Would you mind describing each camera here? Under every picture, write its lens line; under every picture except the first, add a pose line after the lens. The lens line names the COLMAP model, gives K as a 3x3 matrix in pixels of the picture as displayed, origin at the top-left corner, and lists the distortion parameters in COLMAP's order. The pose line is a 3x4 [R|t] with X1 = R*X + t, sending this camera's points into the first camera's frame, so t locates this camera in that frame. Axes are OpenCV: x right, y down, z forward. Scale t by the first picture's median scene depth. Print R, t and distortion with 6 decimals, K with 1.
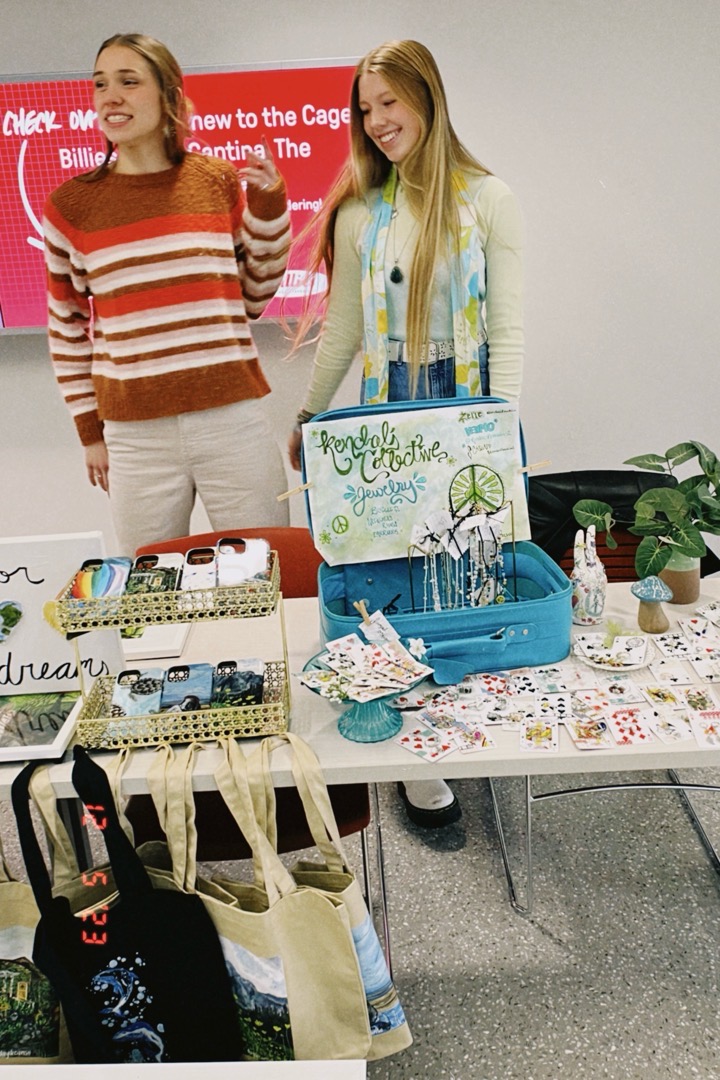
lens RADIAL K [[770.8, 0, 358.4], [0, 770.8, 534.3], [0, 0, 1]] dist [0.007233, -0.000145]
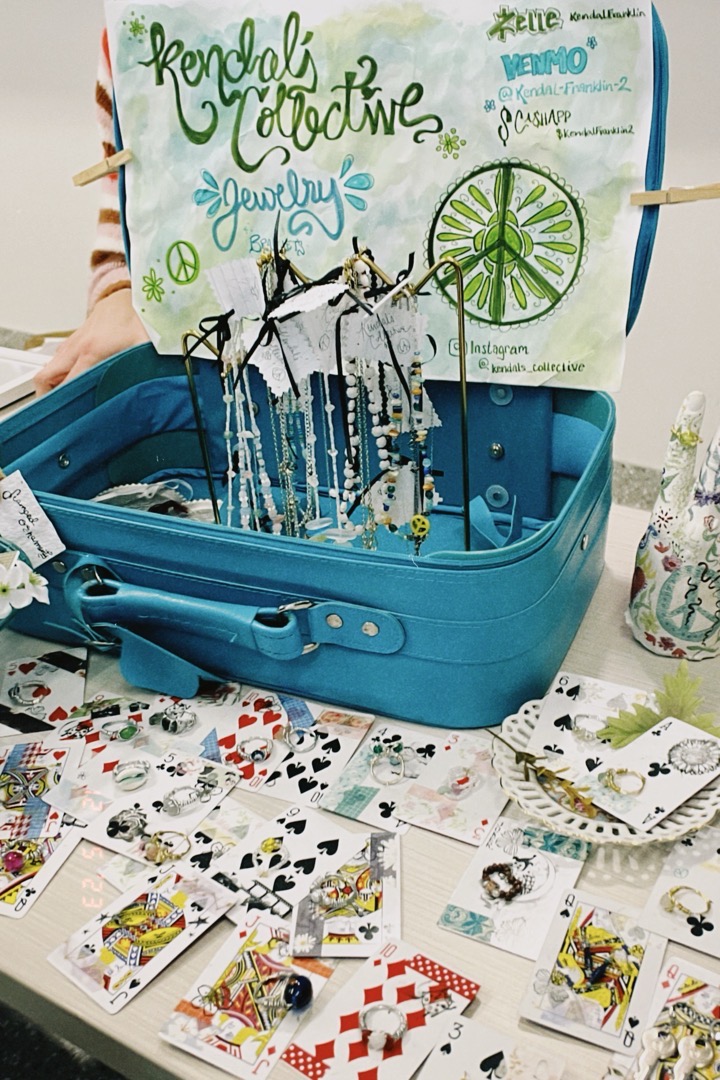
lens RADIAL K [[1056.8, 0, 359.5], [0, 1056.8, 546.6], [0, 0, 1]] dist [-0.004353, 0.000000]
pose [[0.878256, 0.275350, -0.390959, 0.346792], [-0.183371, 0.949004, 0.256451, -0.031901], [0.441635, -0.153539, 0.883959, 0.493958]]
